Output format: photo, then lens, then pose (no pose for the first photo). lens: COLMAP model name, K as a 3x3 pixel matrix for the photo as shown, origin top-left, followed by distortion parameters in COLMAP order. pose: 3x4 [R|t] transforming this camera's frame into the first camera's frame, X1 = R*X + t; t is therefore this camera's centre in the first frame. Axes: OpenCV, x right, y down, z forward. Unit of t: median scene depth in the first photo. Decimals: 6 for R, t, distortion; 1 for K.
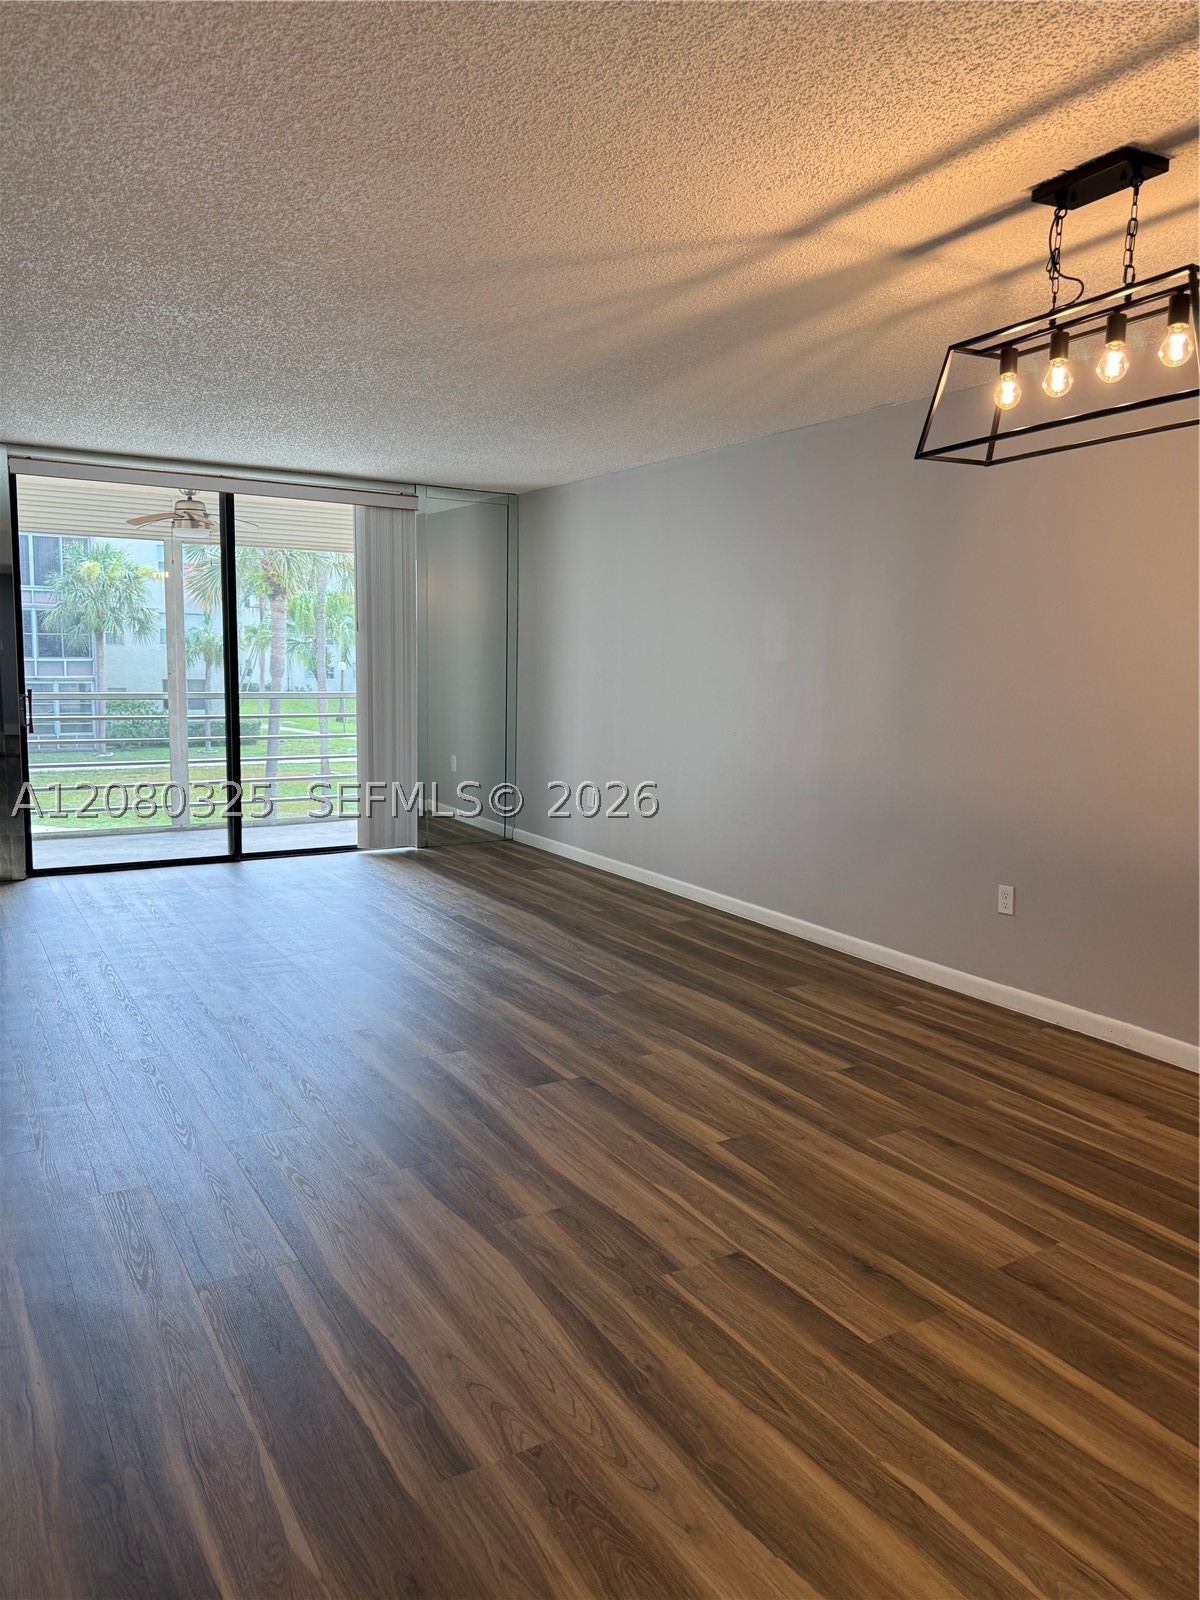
lens RADIAL K [[1139.9, 0, 600.0], [0, 1139.9, 790.4], [0, 0, 1]] dist [0.026652, -0.029728]
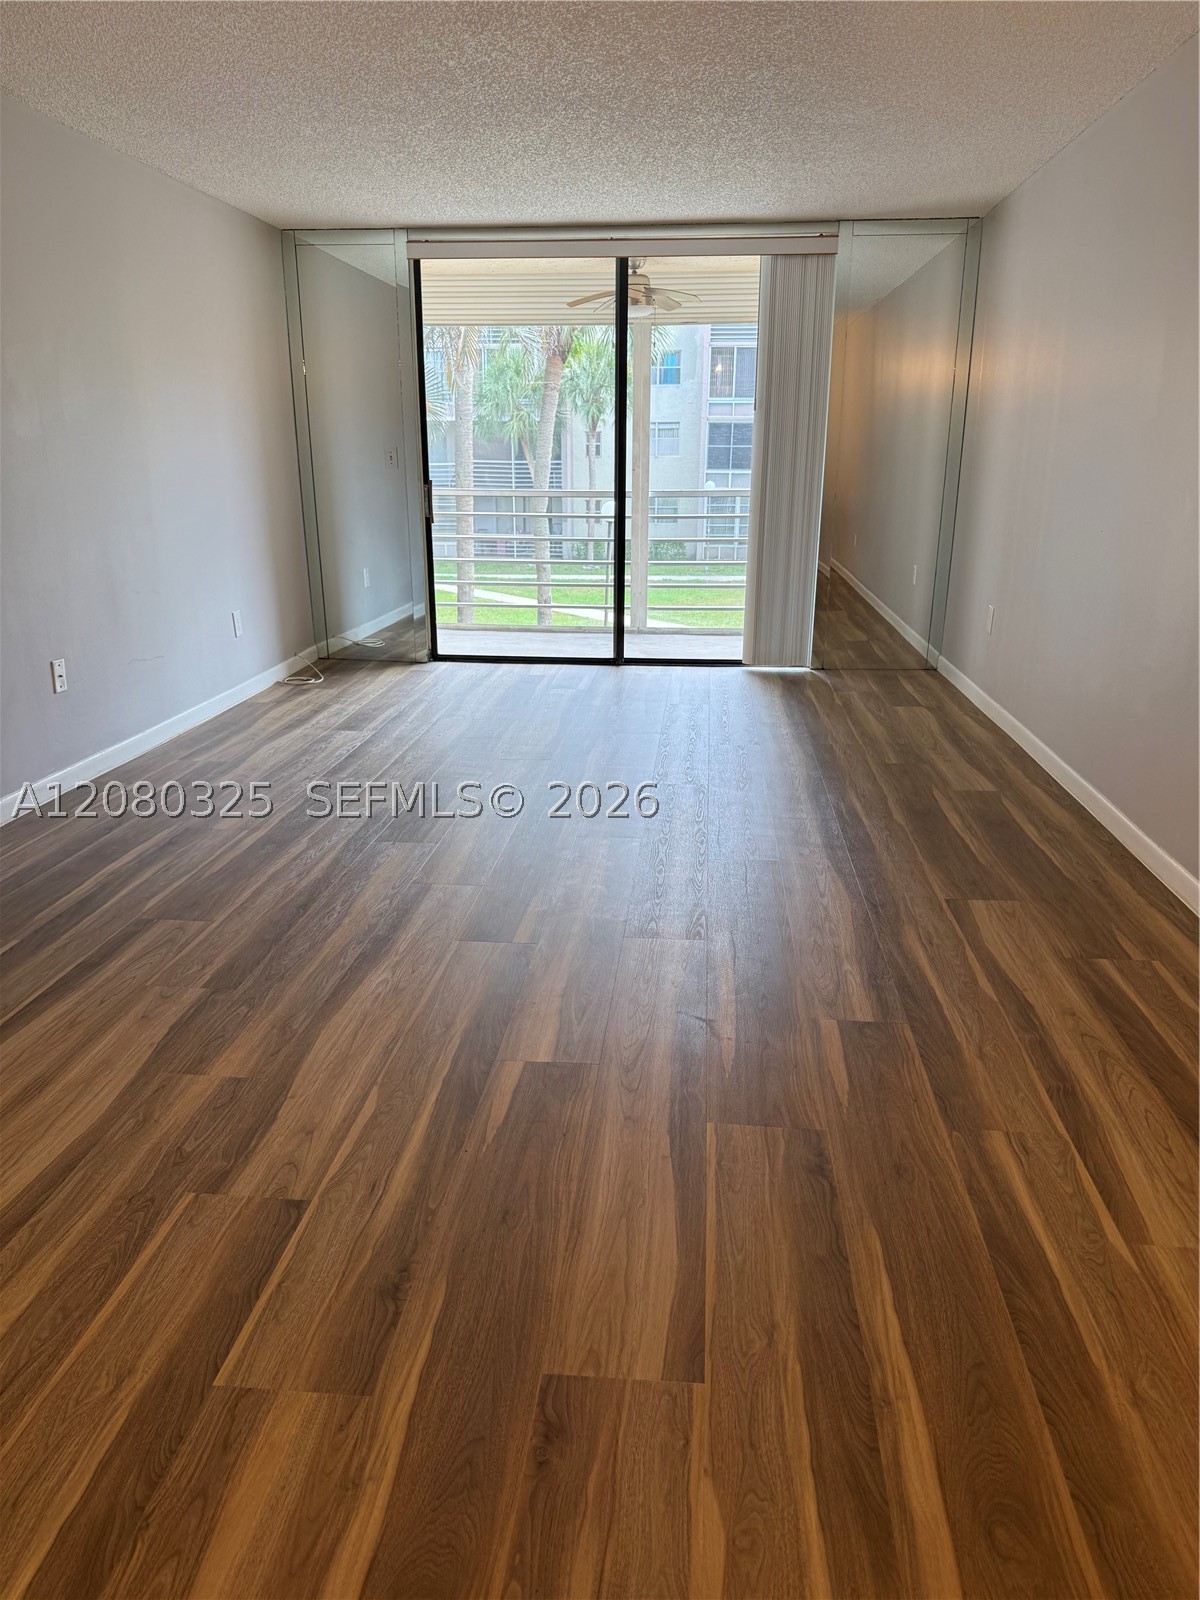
lens RADIAL K [[1139.9, 0, 601.2], [0, 1139.9, 807.6], [0, 0, 1]] dist [0.026652, -0.029728]
pose [[0.803835, 0.159437, -0.573088, 0.408579], [-0.061906, 0.980602, 0.185978, 0.002188], [0.591623, -0.114018, 0.798112, 0.340936]]
